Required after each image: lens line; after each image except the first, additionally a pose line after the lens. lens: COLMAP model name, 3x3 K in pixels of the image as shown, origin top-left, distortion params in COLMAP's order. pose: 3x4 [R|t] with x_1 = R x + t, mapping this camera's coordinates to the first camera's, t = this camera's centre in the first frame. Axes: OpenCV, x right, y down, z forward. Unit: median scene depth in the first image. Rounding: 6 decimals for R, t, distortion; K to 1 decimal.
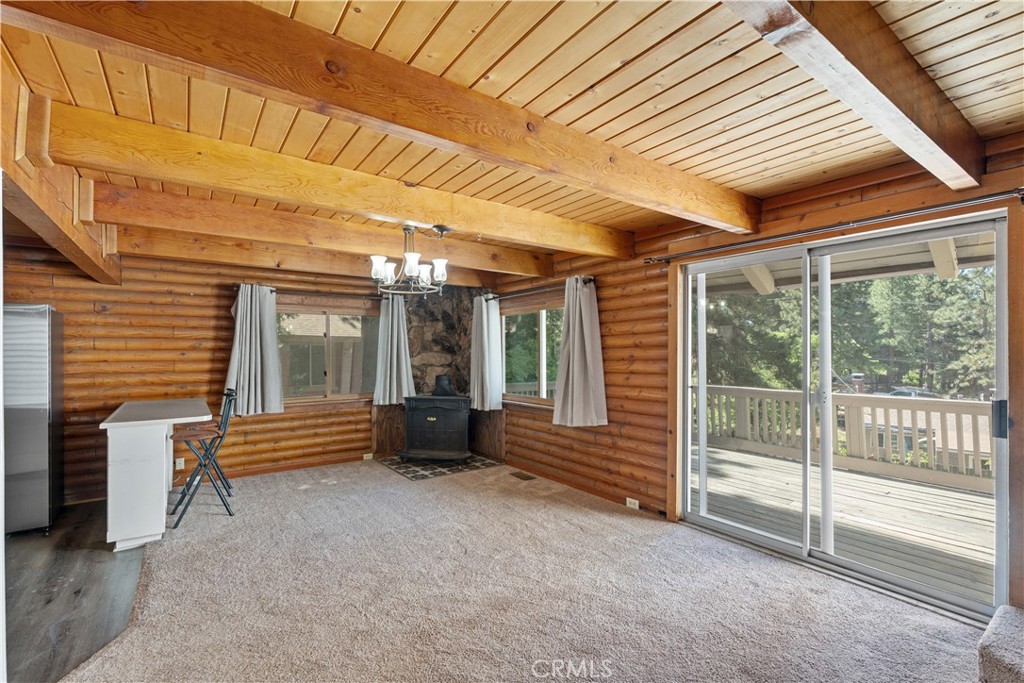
lens RADIAL K [[459.2, 0, 505.3], [0, 459.2, 344.5], [0, 0, 1]] dist [-0.000358, -0.000119]
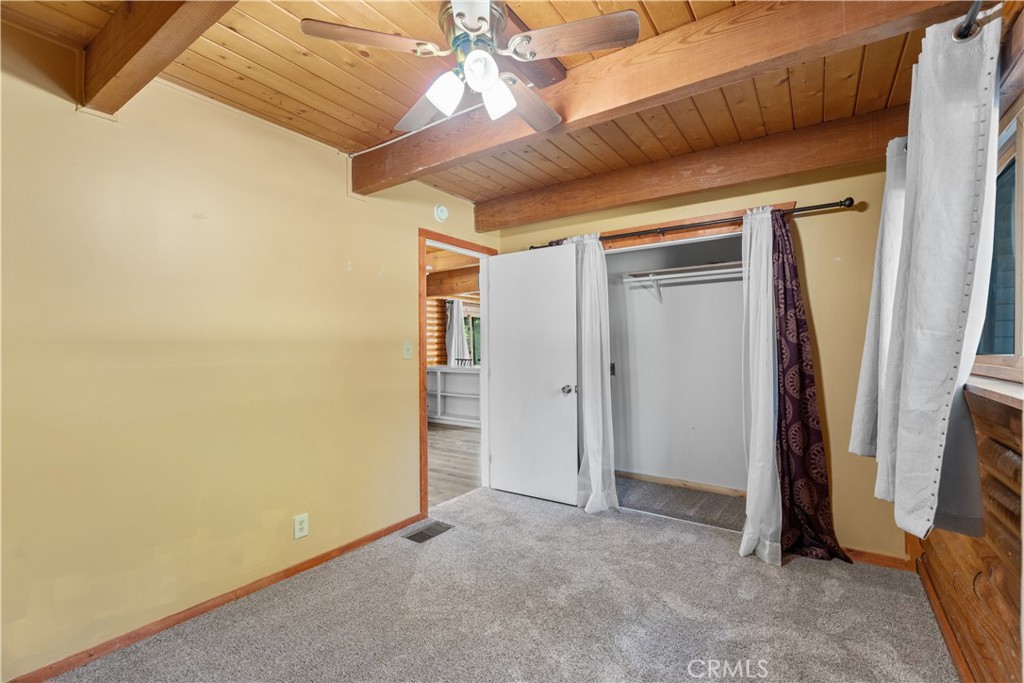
lens RADIAL K [[456.8, 0, 505.7], [0, 456.8, 341.0], [0, 0, 1]] dist [0.002892, -0.000608]
pose [[0.940060, 0.005240, 0.340970, -1.102440], [-0.006241, 0.999979, 0.001838, 0.023470], [-0.340953, -0.003856, 0.940072, -0.796260]]
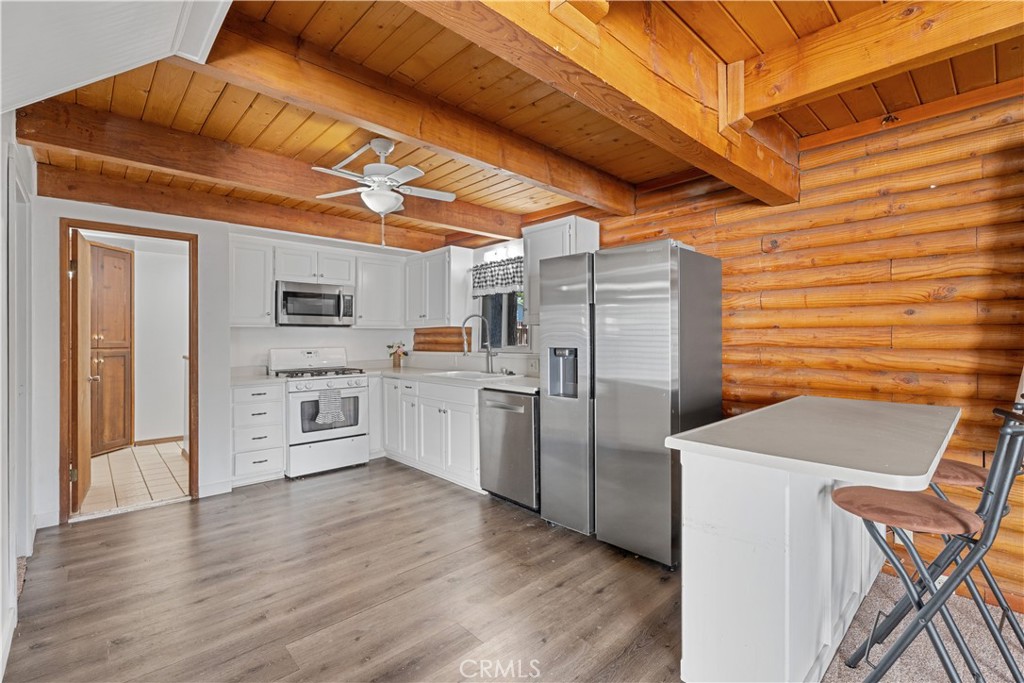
lens RADIAL K [[456.8, 0, 505.7], [0, 456.8, 341.0], [0, 0, 1]] dist [0.002892, -0.000608]
pose [[0.132031, 0.011007, -0.991185, -0.298149], [0.016004, 0.999784, 0.013234, 0.041581], [0.991116, -0.017610, 0.131826, 0.550318]]
